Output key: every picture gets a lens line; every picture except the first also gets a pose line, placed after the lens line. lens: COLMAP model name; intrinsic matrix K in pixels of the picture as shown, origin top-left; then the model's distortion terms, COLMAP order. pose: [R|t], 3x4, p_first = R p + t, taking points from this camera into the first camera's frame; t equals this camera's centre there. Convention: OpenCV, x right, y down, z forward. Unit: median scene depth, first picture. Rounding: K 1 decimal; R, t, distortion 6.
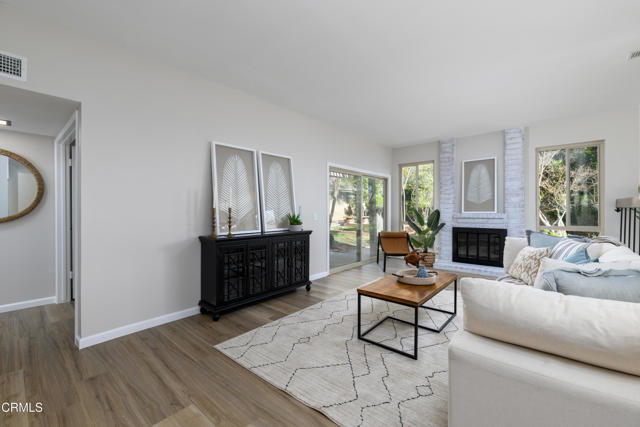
lens RADIAL K [[271.3, 0, 320.5], [0, 271.3, 211.3], [0, 0, 1]] dist [0.004588, -0.000905]
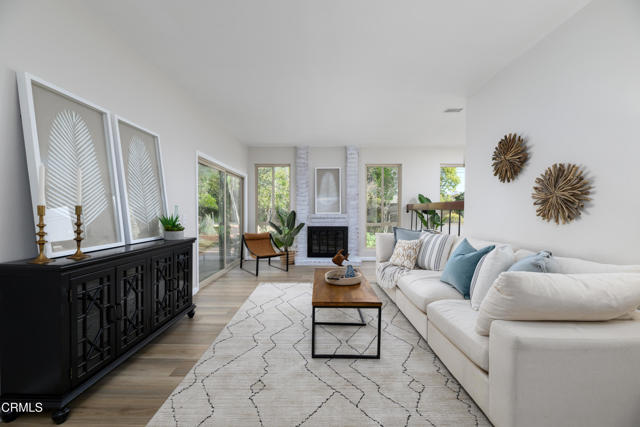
lens RADIAL K [[261.7, 0, 318.0], [0, 261.7, 216.6], [0, 0, 1]] dist [0.010552, -0.000623]
pose [[0.763603, -0.009671, 0.645614, -0.246887], [-0.001937, 0.999849, 0.017269, -0.000732], [-0.645683, -0.014437, 0.763469, 0.222114]]
